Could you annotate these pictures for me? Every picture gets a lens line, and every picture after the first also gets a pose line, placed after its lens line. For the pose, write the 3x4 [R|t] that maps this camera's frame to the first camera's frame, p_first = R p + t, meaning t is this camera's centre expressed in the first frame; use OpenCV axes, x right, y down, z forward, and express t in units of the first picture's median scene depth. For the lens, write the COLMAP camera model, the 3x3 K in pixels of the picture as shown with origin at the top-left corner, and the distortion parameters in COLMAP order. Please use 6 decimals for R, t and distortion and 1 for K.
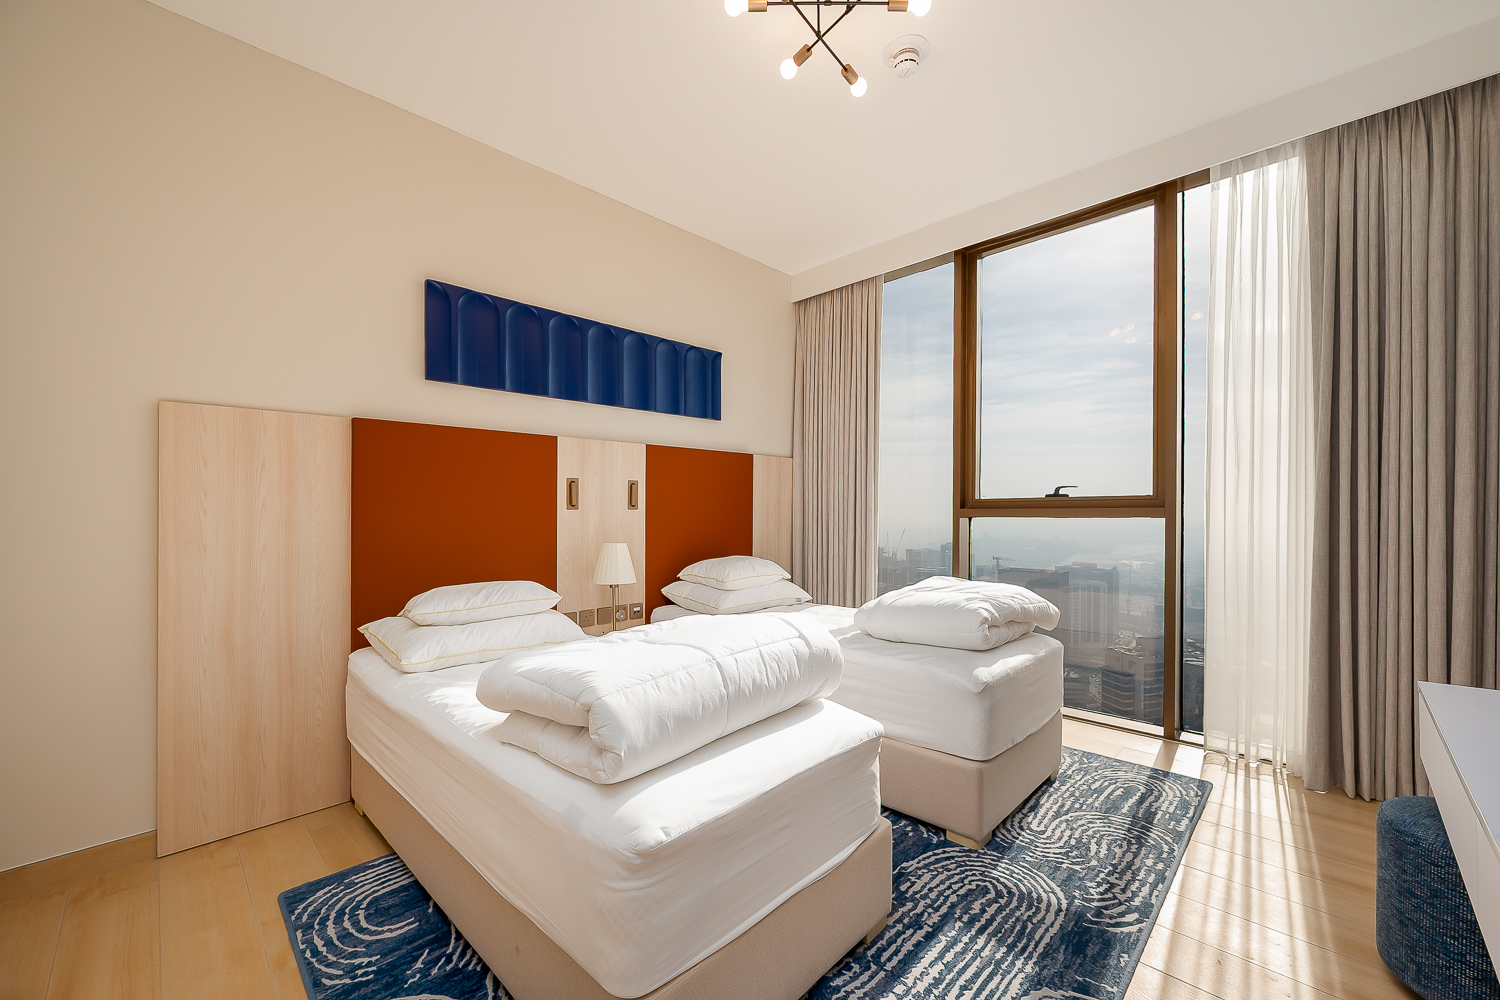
lens RADIAL K [[586.4, 0, 795.2], [0, 586.4, 517.0], [0, 0, 1]] dist [-0.000379, -0.000173]
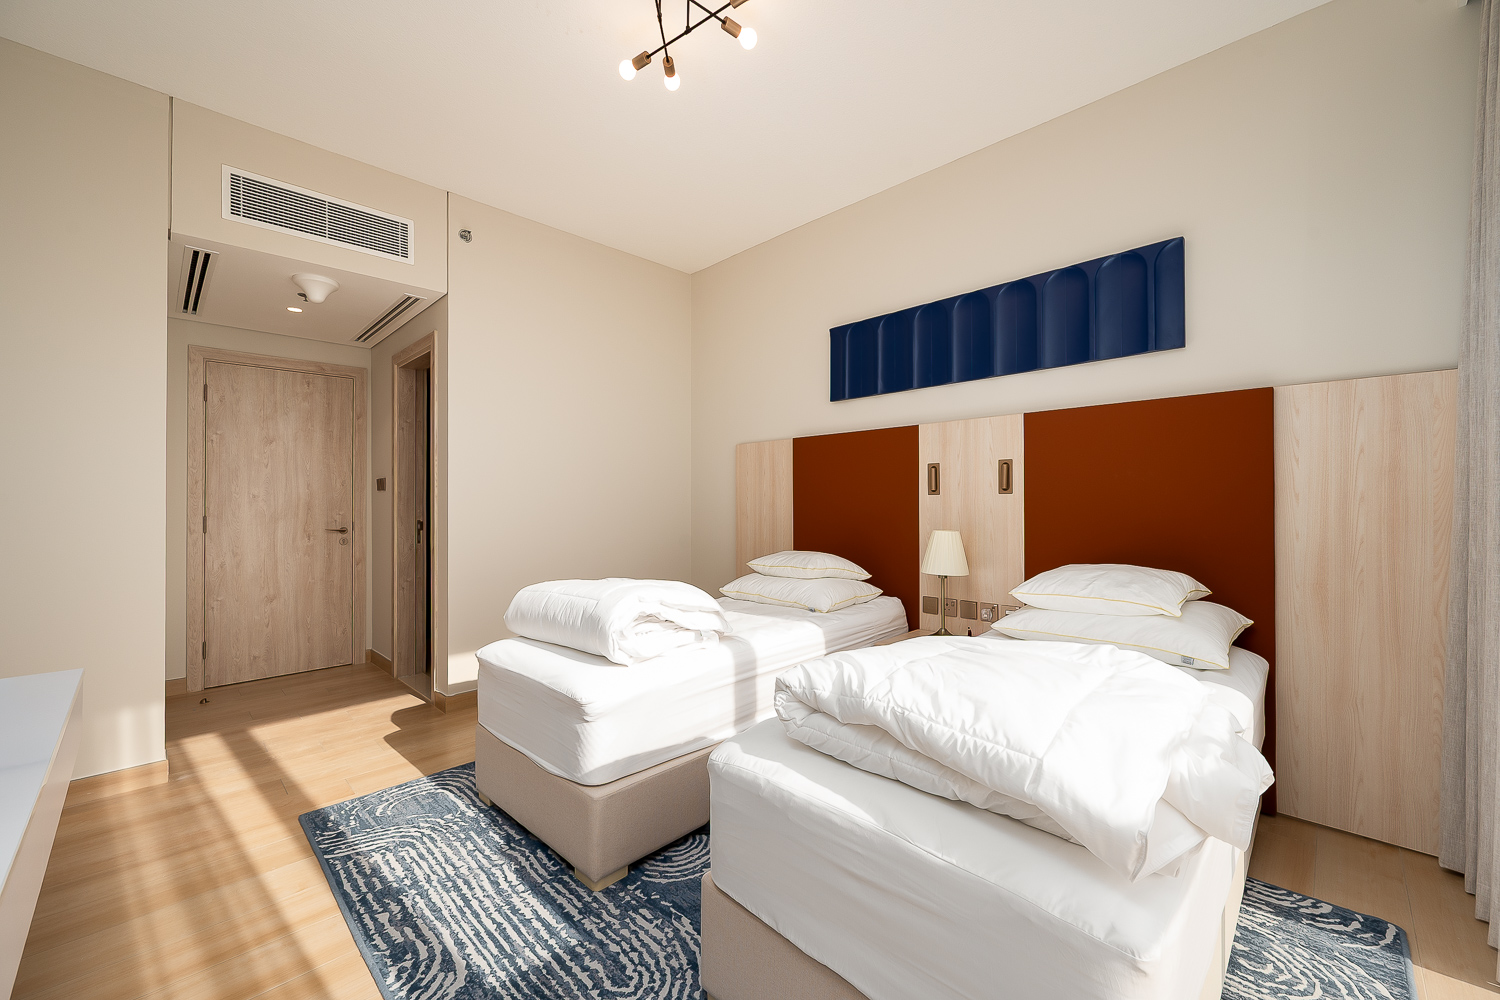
lens RADIAL K [[616.2, 0, 749.2], [0, 616.2, 497.7], [0, 0, 1]] dist [-0.001863, -0.000036]
pose [[-0.047210, 0.005794, -0.998868, 1.120894], [0.002561, 0.999981, 0.005679, -0.024334], [0.998882, -0.002290, -0.047224, 1.190589]]
